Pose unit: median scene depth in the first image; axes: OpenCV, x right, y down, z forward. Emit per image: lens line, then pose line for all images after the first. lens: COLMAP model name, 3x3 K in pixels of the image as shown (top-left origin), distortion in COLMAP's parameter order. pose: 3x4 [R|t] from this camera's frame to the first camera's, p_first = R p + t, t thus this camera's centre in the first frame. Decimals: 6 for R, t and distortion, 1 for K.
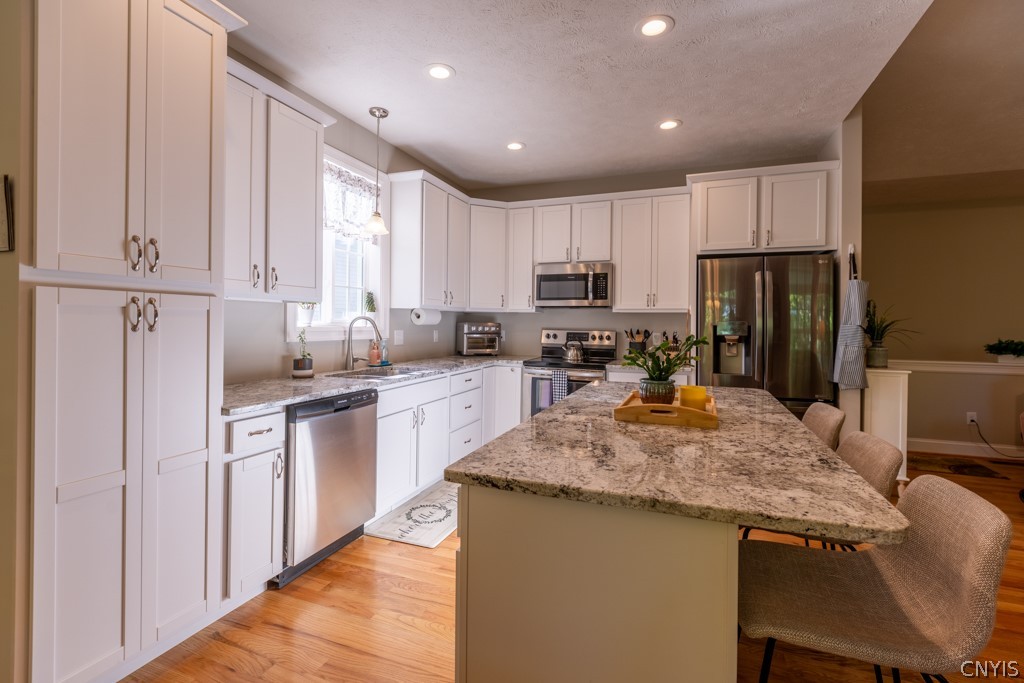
lens RADIAL K [[465.1, 0, 516.8], [0, 465.1, 326.3], [0, 0, 1]] dist [0.013071, -0.009165]
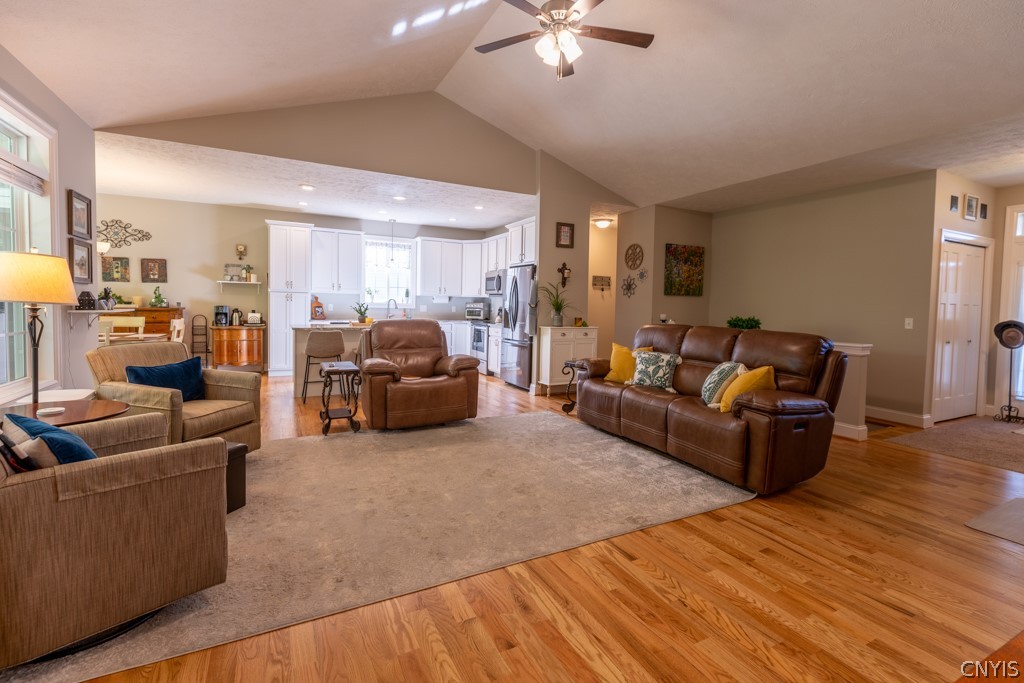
lens RADIAL K [[465.1, 0, 515.5], [0, 465.1, 323.2], [0, 0, 1]] dist [0.013071, -0.009165]
pose [[0.742260, 0.032459, -0.669325, 1.853383], [-0.020088, 0.999455, 0.026192, 0.030162], [0.669811, -0.005996, 0.742508, -0.445042]]
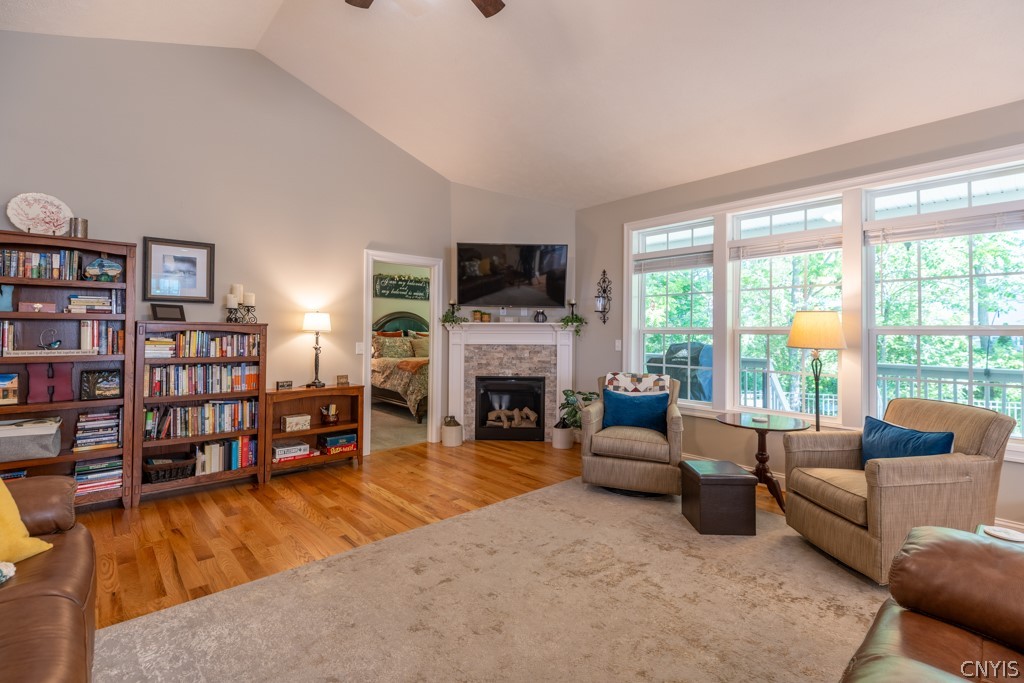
lens RADIAL K [[465.1, 0, 515.7], [0, 465.1, 324.1], [0, 0, 1]] dist [0.013071, -0.009165]
pose [[-0.891895, -0.008798, 0.452157, 0.898572], [-0.013122, 0.999893, -0.006428, -0.001131], [-0.452052, -0.011667, -0.891915, 0.759983]]
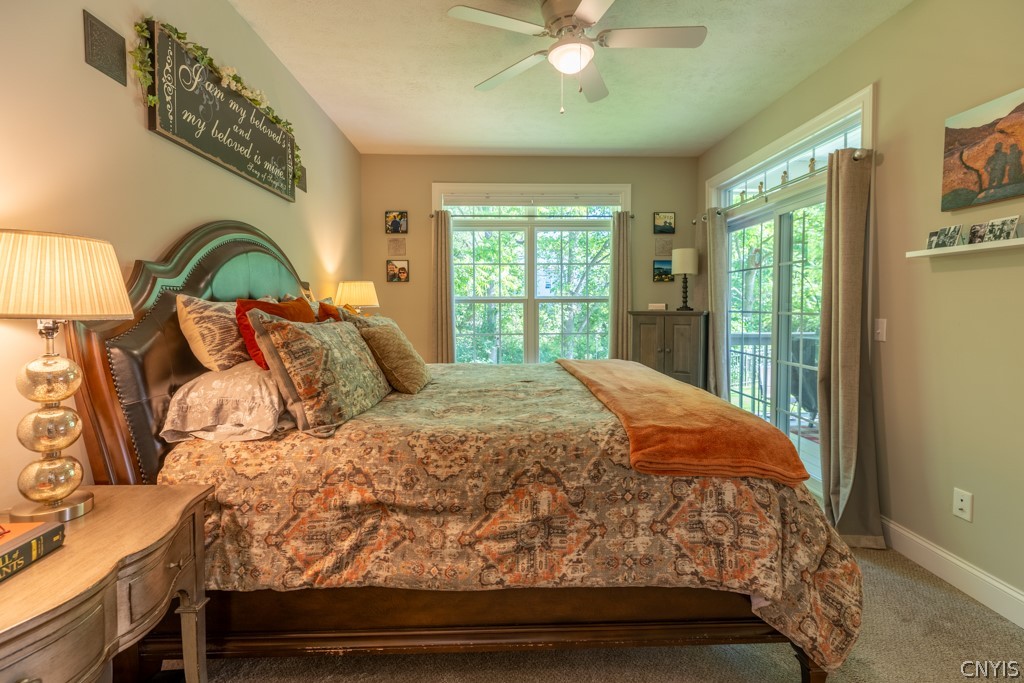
lens RADIAL K [[465.1, 0, 517.4], [0, 465.1, 326.8], [0, 0, 1]] dist [0.013071, -0.009165]
pose [[-0.915174, 0.010163, -0.402930, 2.532338], [-0.009294, 0.998884, 0.046305, 0.034917], [0.402951, 0.046122, -0.914059, -0.474632]]
